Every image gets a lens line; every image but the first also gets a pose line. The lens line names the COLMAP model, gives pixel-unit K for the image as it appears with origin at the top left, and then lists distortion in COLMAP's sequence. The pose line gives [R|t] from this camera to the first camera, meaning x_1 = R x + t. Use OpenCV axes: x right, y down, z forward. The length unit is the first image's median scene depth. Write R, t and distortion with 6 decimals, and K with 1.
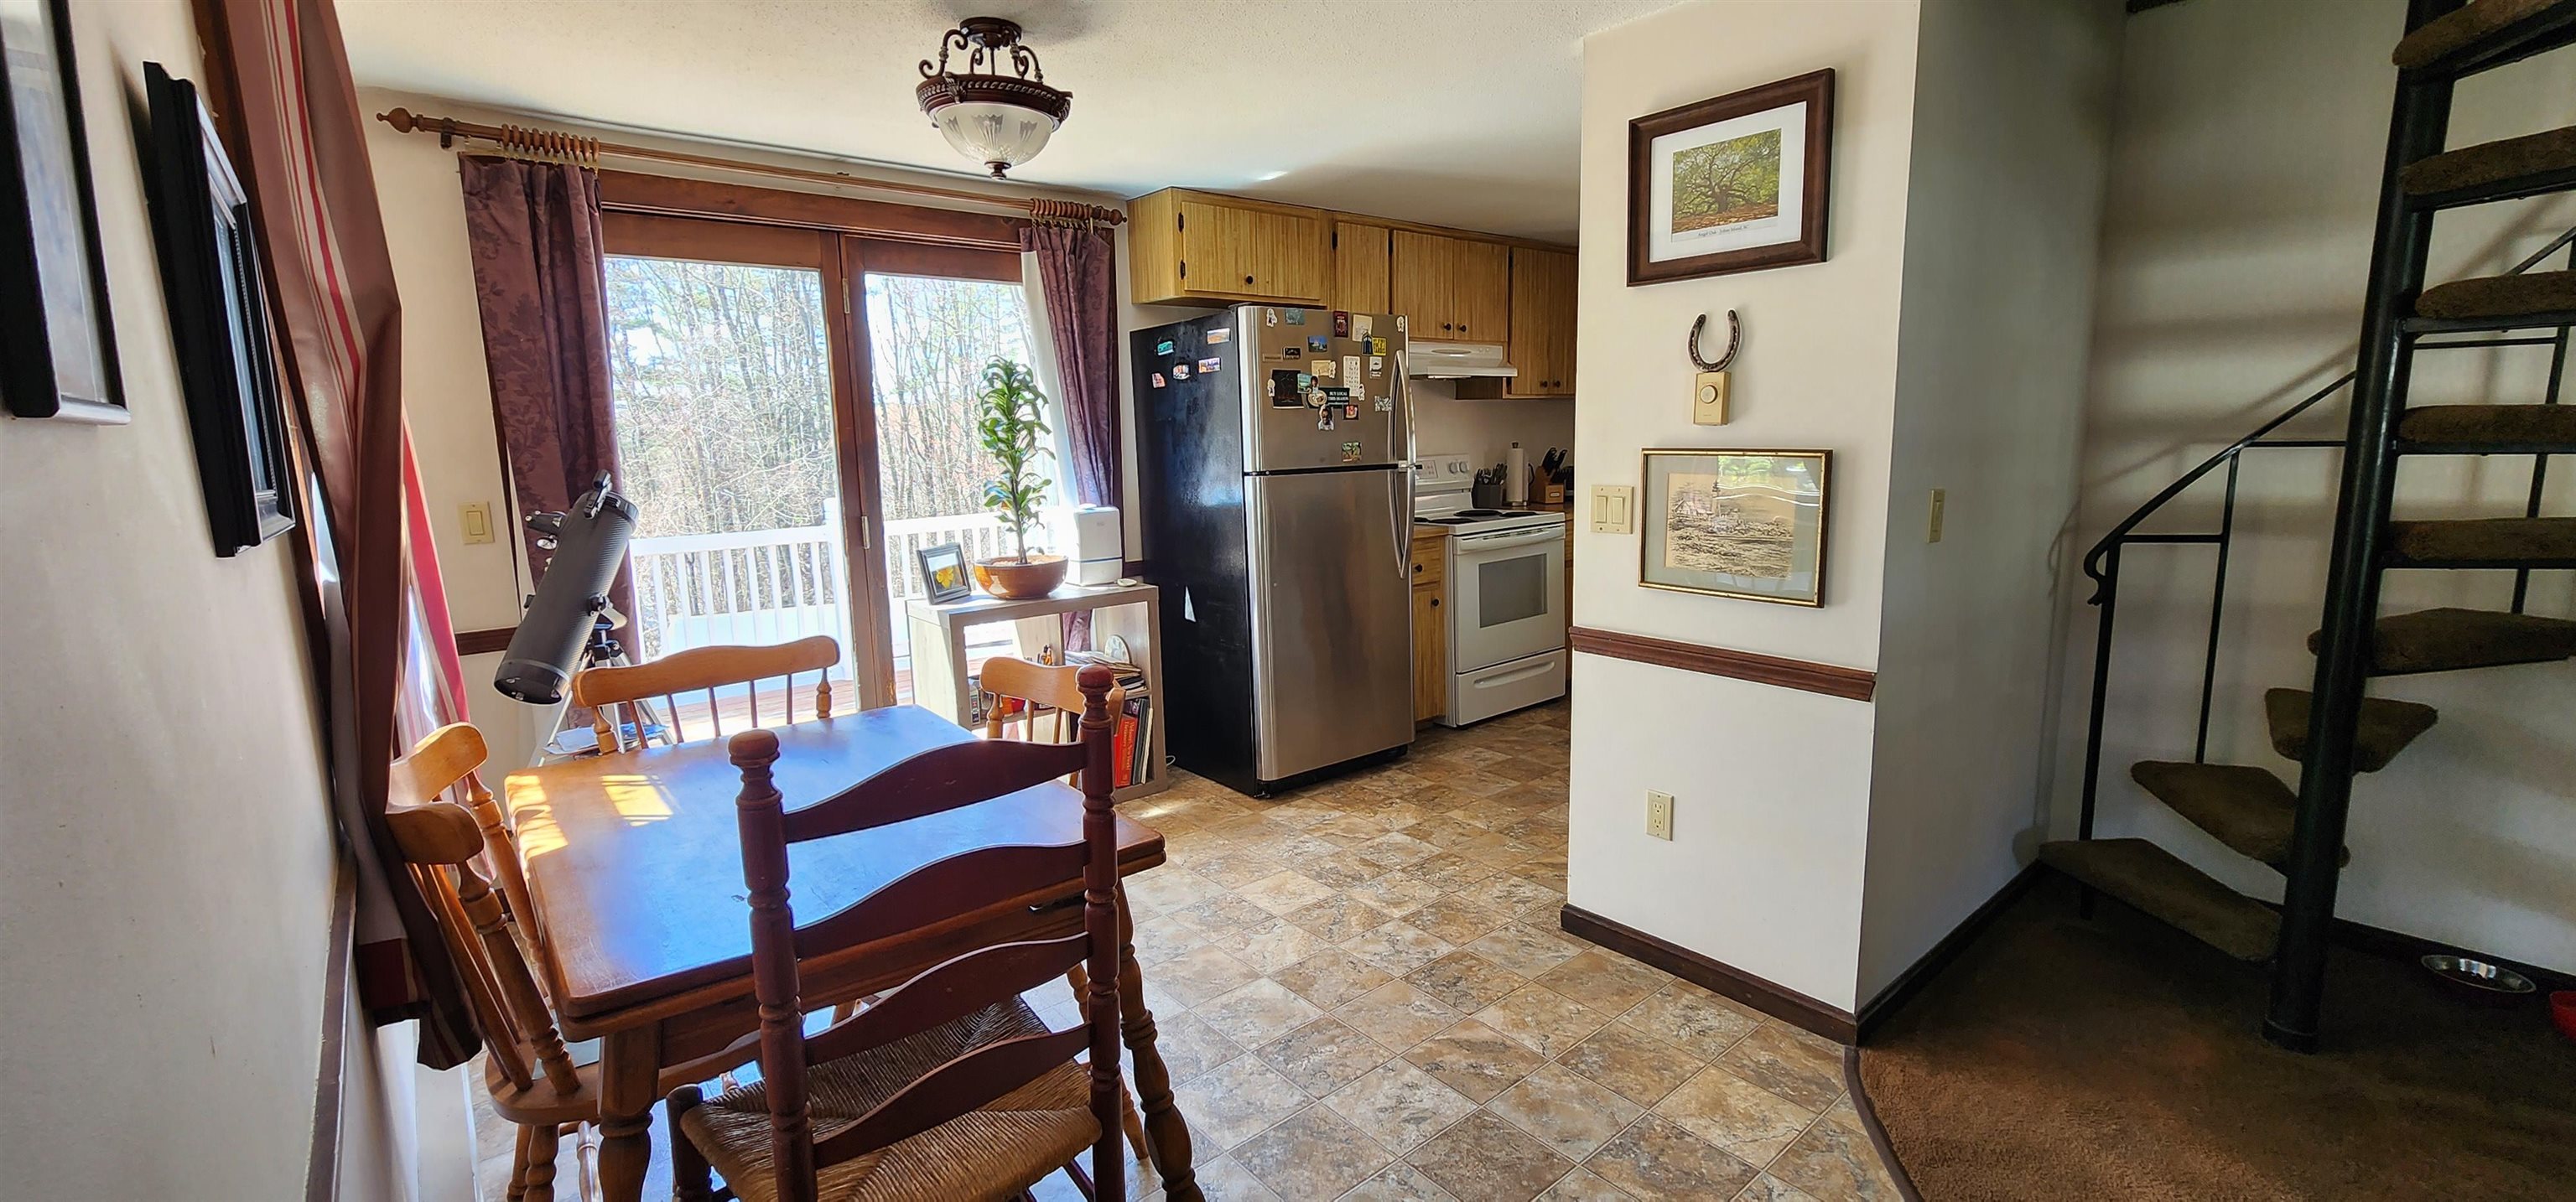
lens RADIAL K [[1058.2, 0, 1290.8], [0, 1058.2, 598.5], [0, 0, 1]] dist [0.001640, 0.000497]
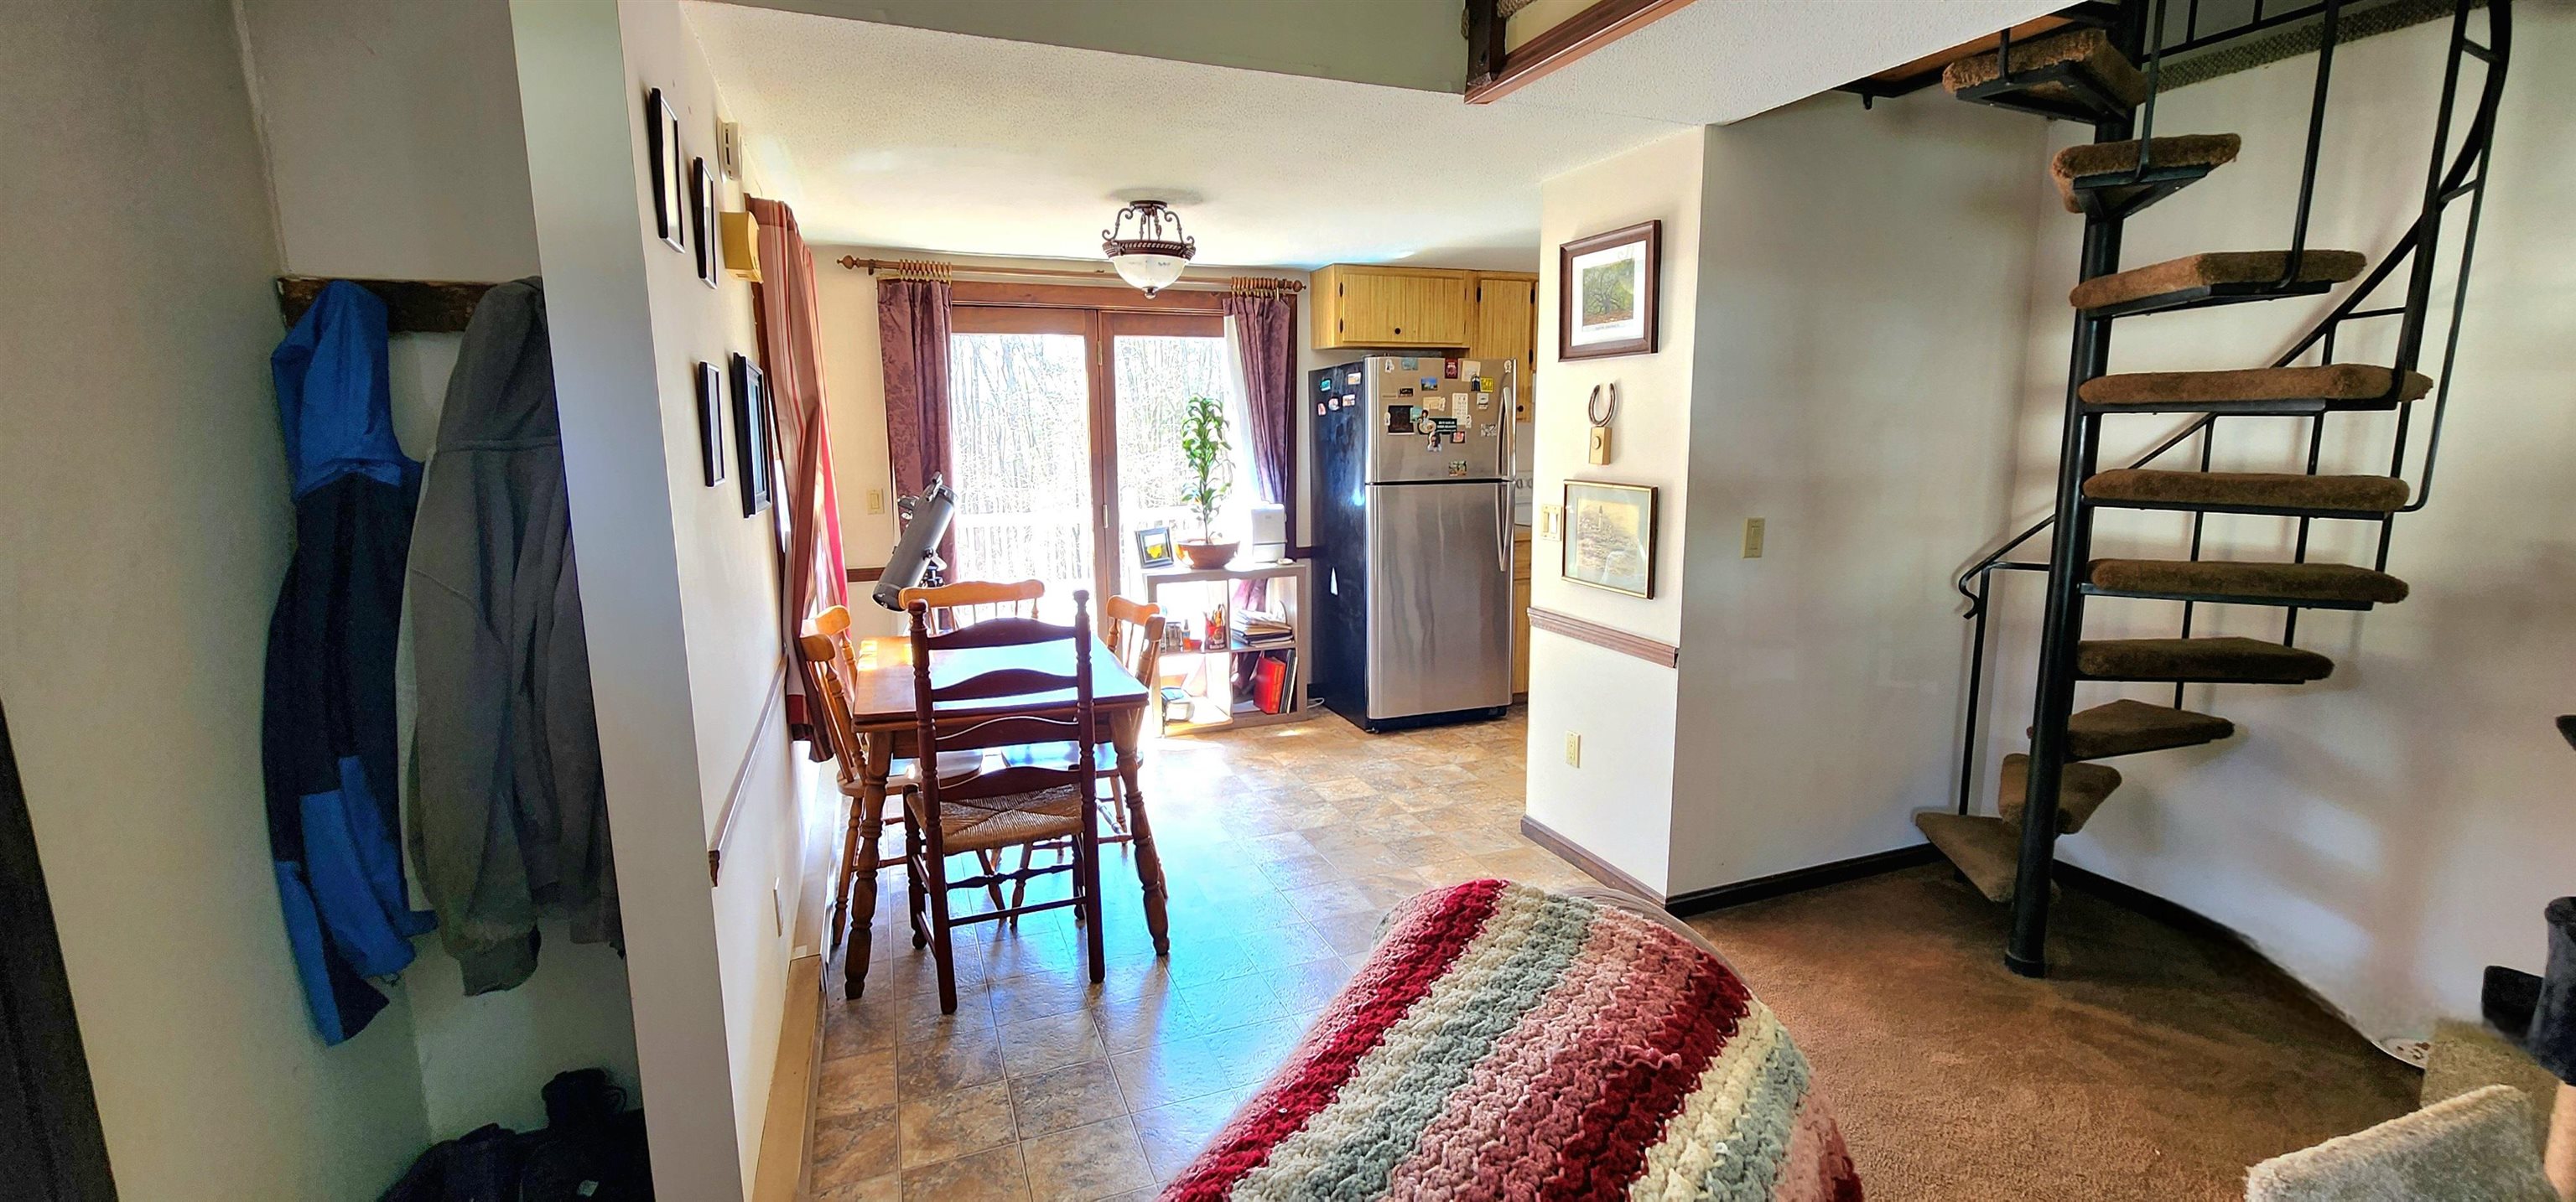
lens RADIAL K [[1058.2, 0, 1290.8], [0, 1058.2, 598.5], [0, 0, 1]] dist [0.001640, 0.000497]
pose [[0.946928, 0.065253, -0.314752, 0.289603], [-0.062837, 0.997865, 0.017829, 0.007290], [0.315243, 0.002895, 0.949007, -0.277811]]
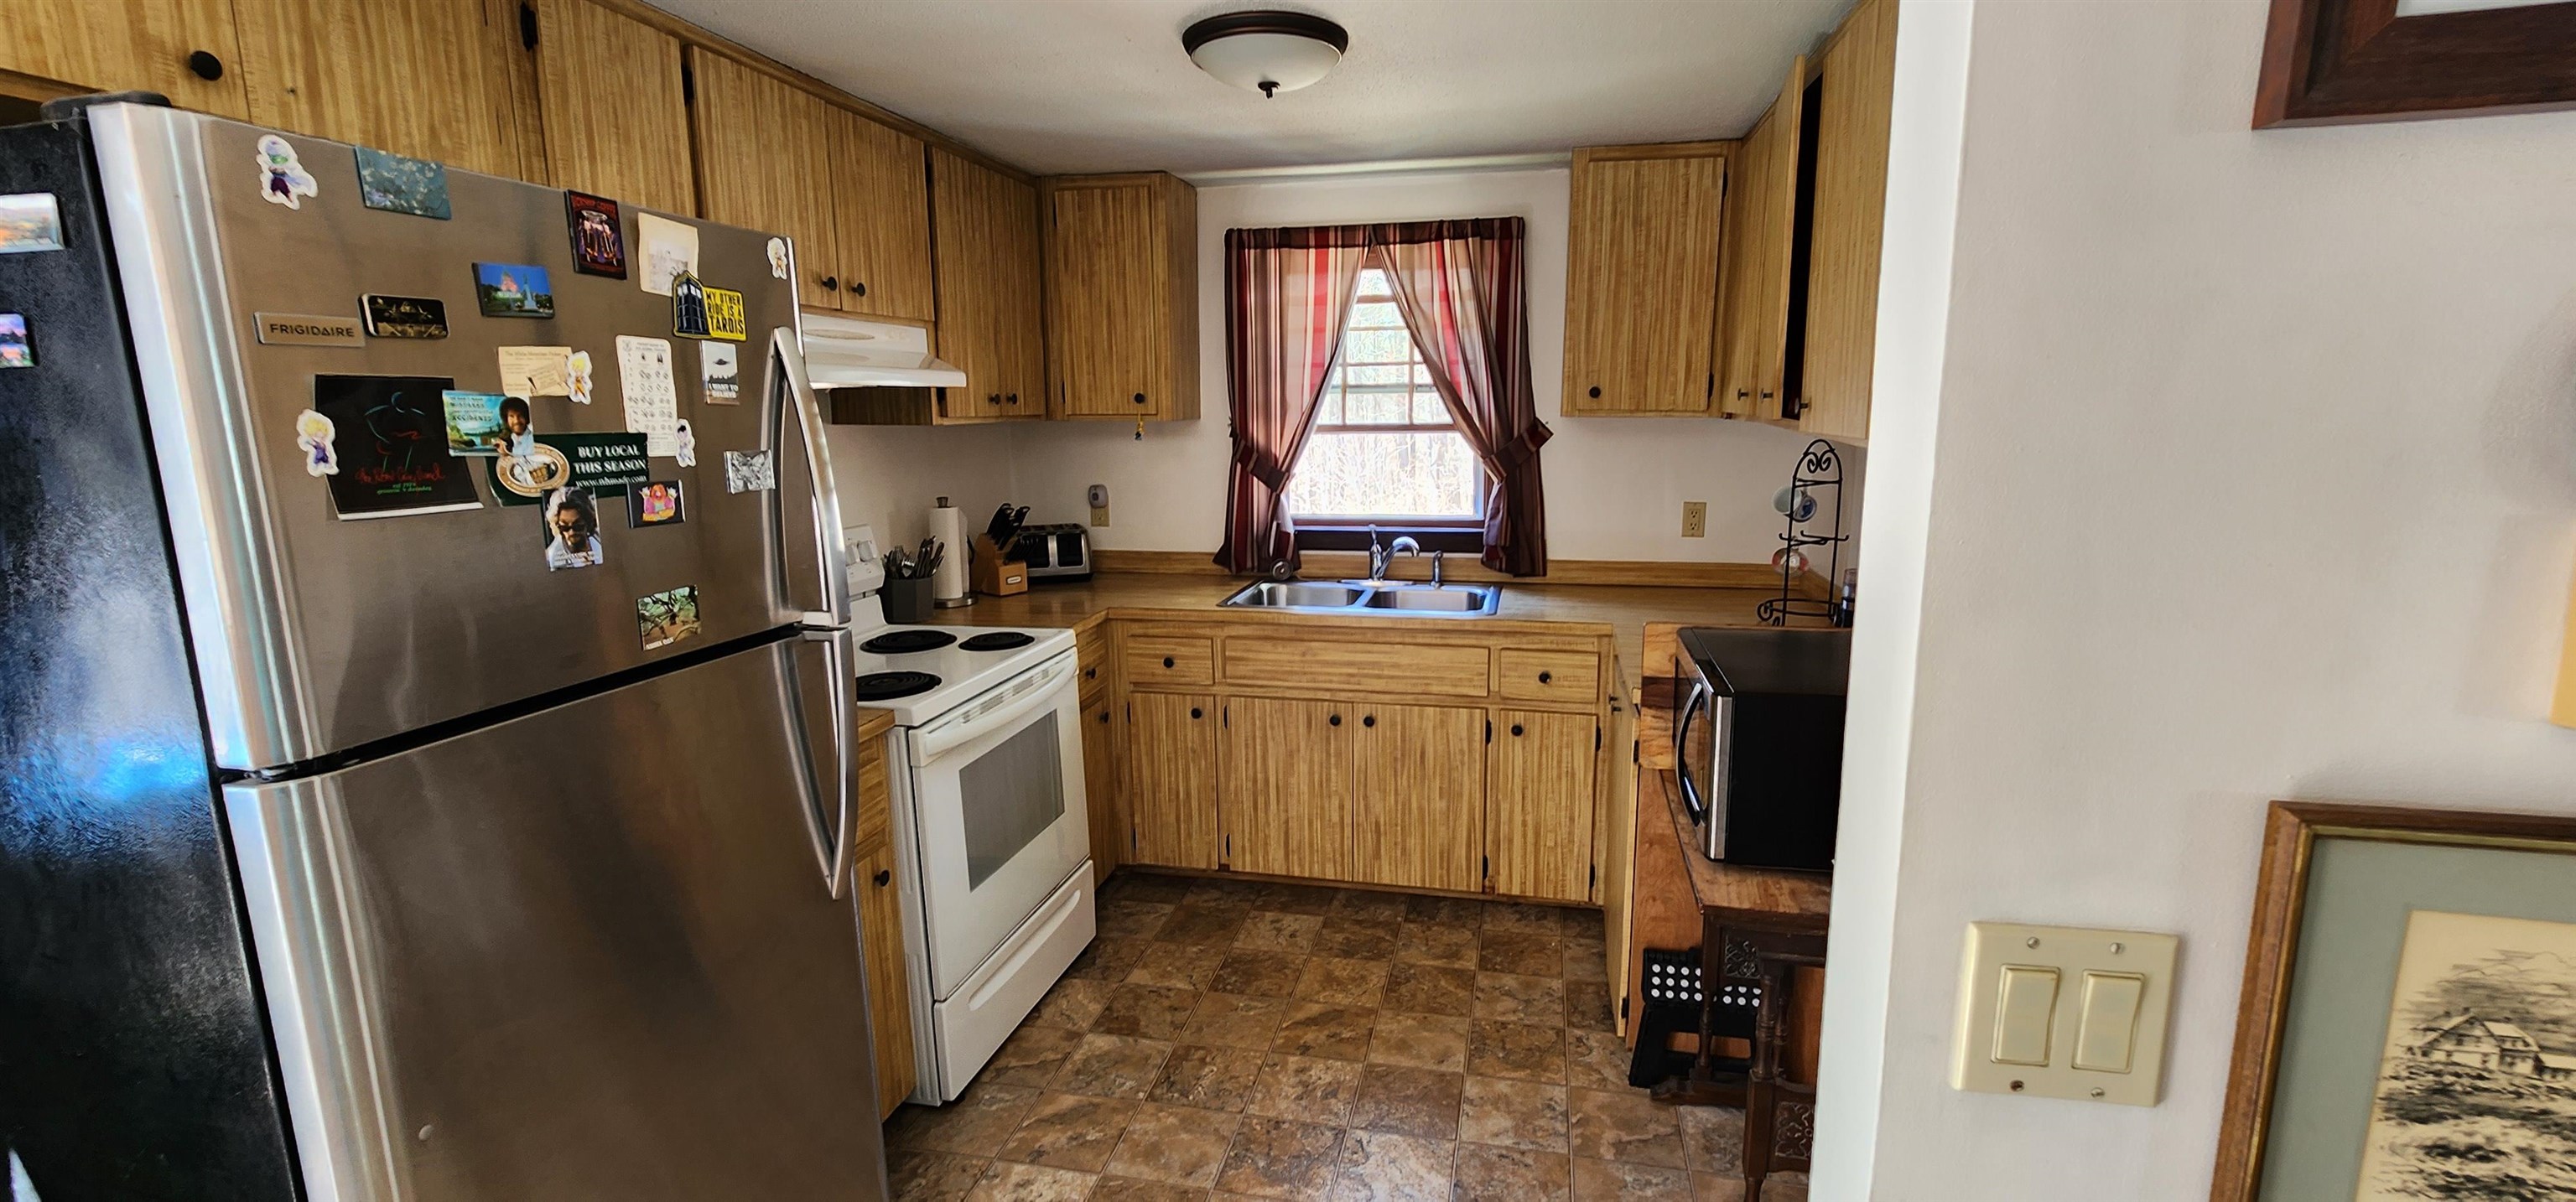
lens RADIAL K [[1082.0, 0, 1316.0], [0, 1082.0, 590.4], [0, 0, 1]] dist [0.000952, 0.000221]
pose [[0.784036, -0.089400, 0.614244, 0.007257], [0.090589, 0.995459, 0.029254, -0.144695], [-0.614070, 0.032707, 0.788574, 0.622100]]
